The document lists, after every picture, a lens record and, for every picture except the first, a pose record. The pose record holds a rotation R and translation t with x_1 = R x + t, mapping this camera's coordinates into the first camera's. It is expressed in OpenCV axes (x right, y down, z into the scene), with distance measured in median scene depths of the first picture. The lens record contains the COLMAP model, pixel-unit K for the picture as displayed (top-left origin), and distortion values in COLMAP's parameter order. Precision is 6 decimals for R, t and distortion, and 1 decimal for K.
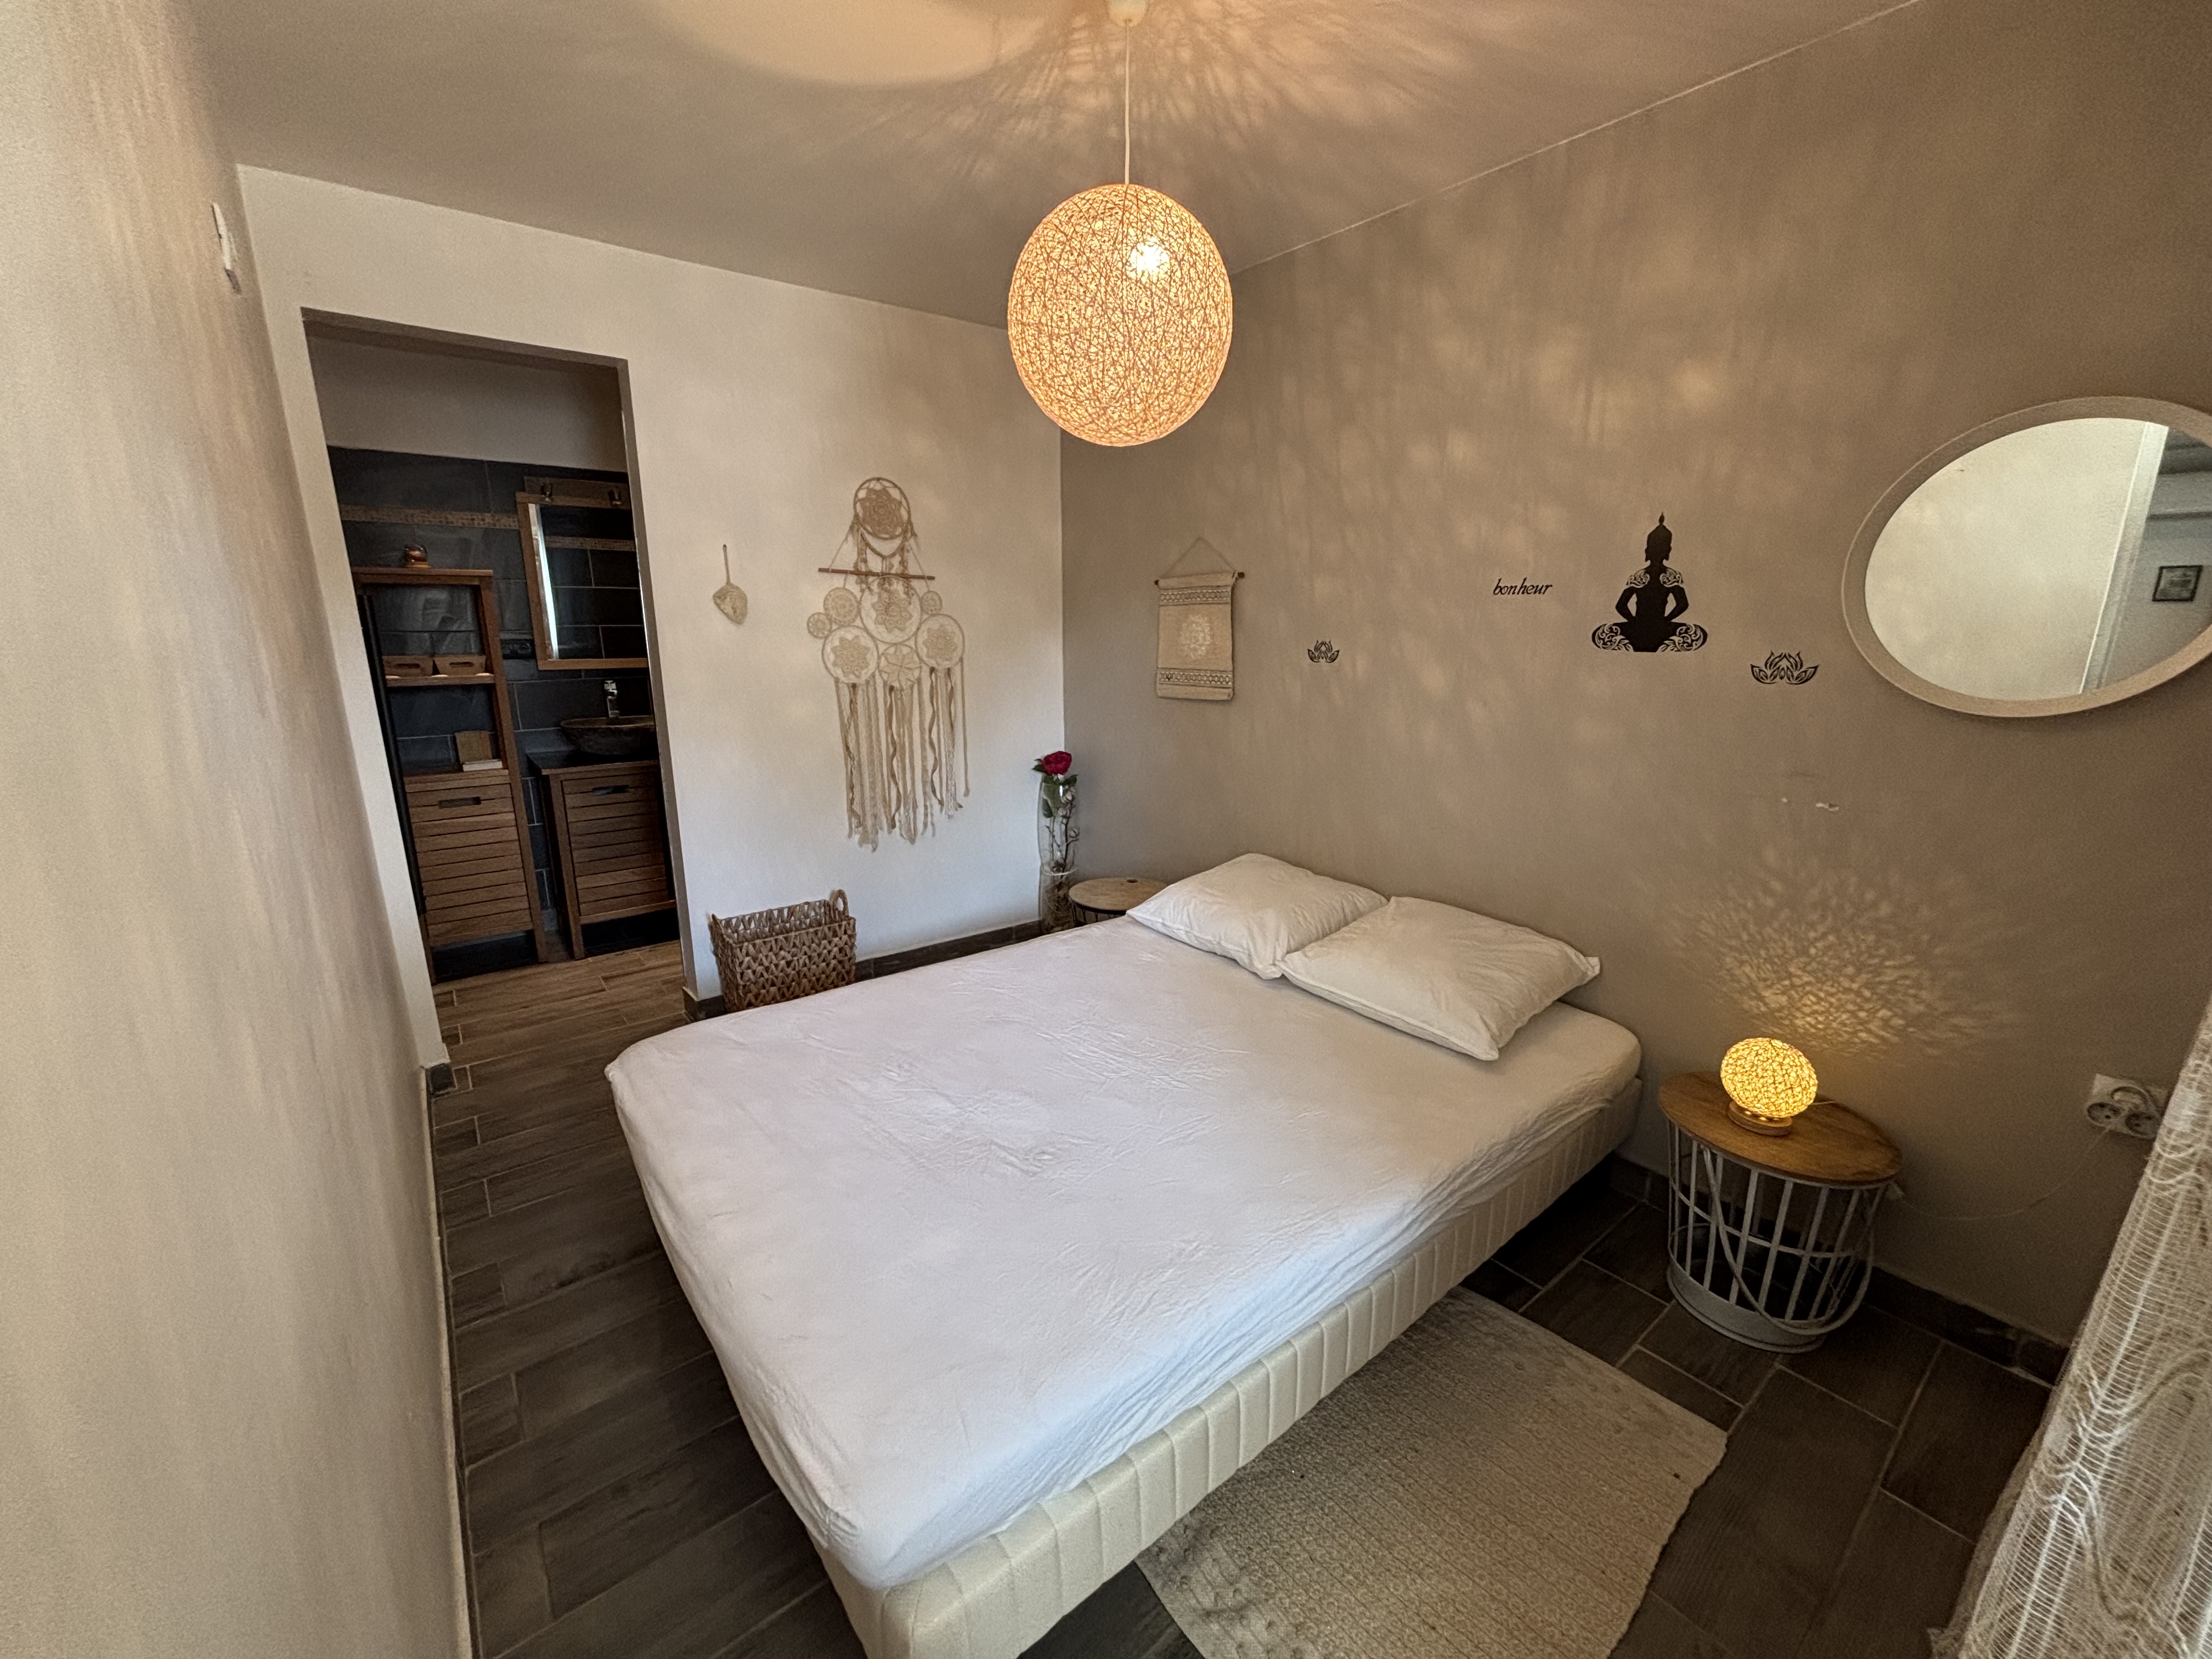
lens RADIAL K [[885.1, 0, 1098.1], [0, 885.1, 837.6], [0, 0, 1]] dist [-0.043450, -0.000172]
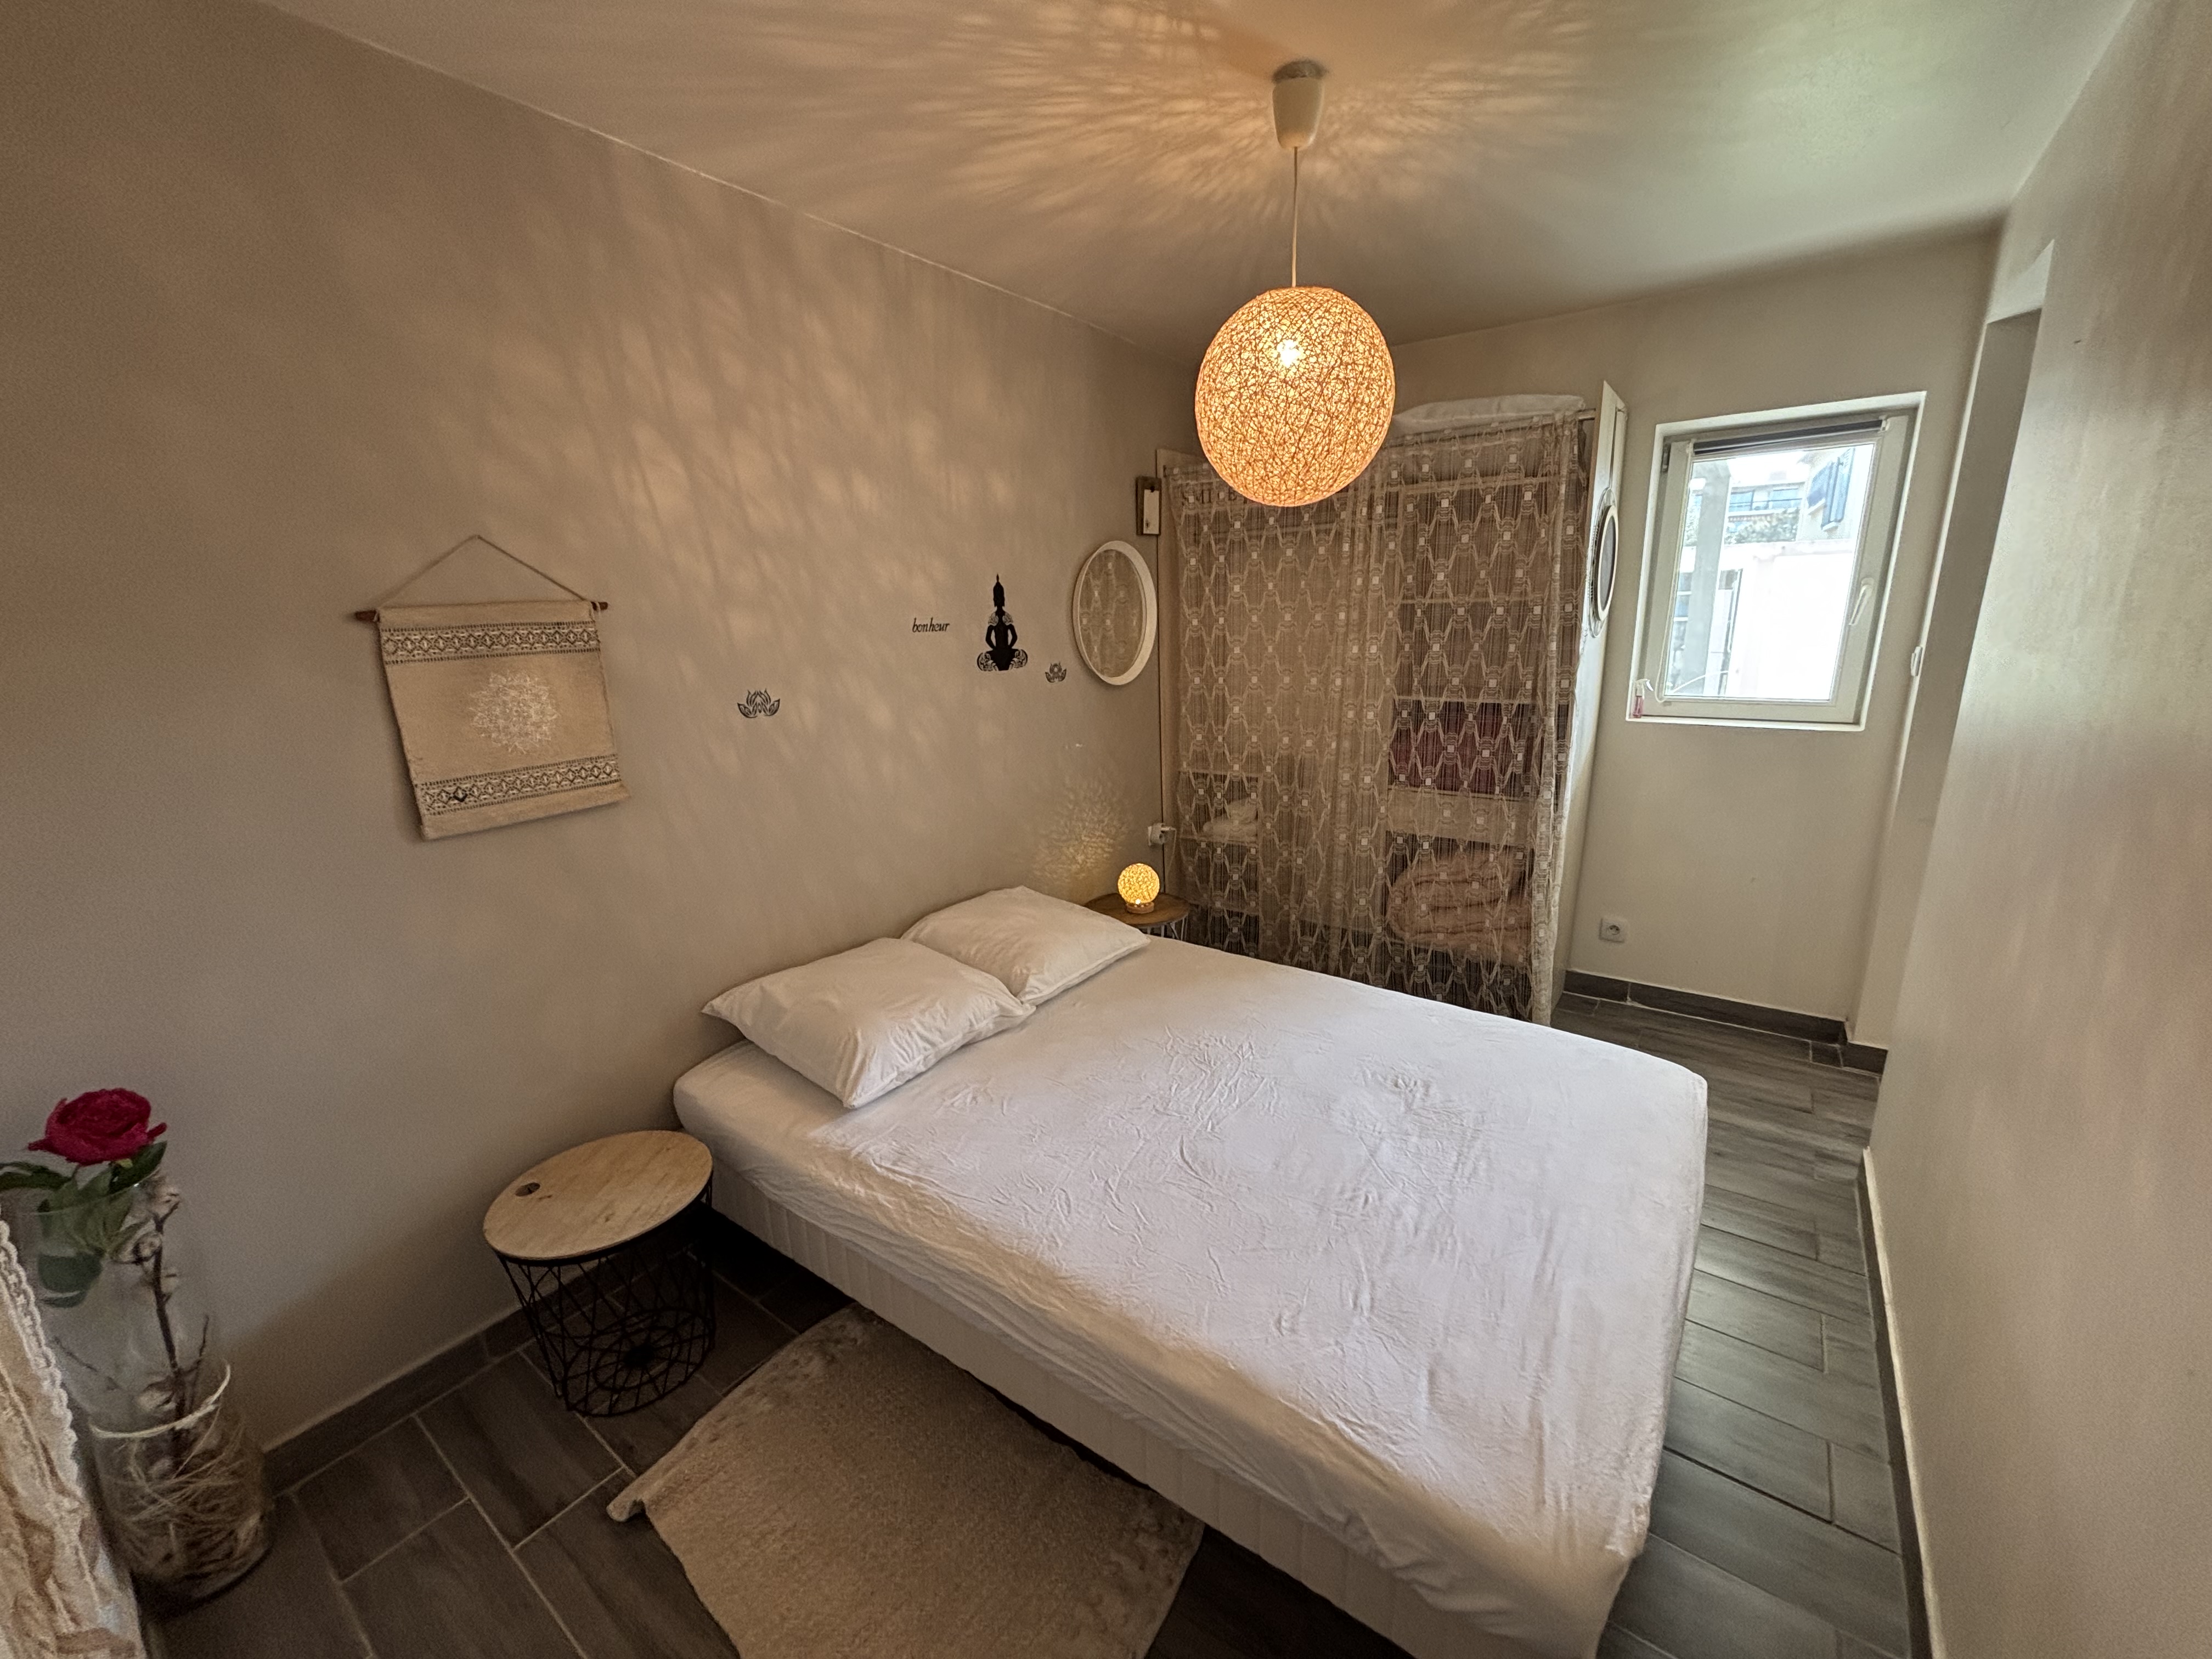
lens RADIAL K [[885.1, 0, 1098.1], [0, 885.1, 837.6], [0, 0, 1]] dist [-0.043450, -0.000172]
pose [[-0.281123, -0.229867, 0.931735, -0.760792], [0.242280, 0.922440, 0.300675, -0.329220], [-0.928585, 0.310268, -0.203627, 1.133733]]
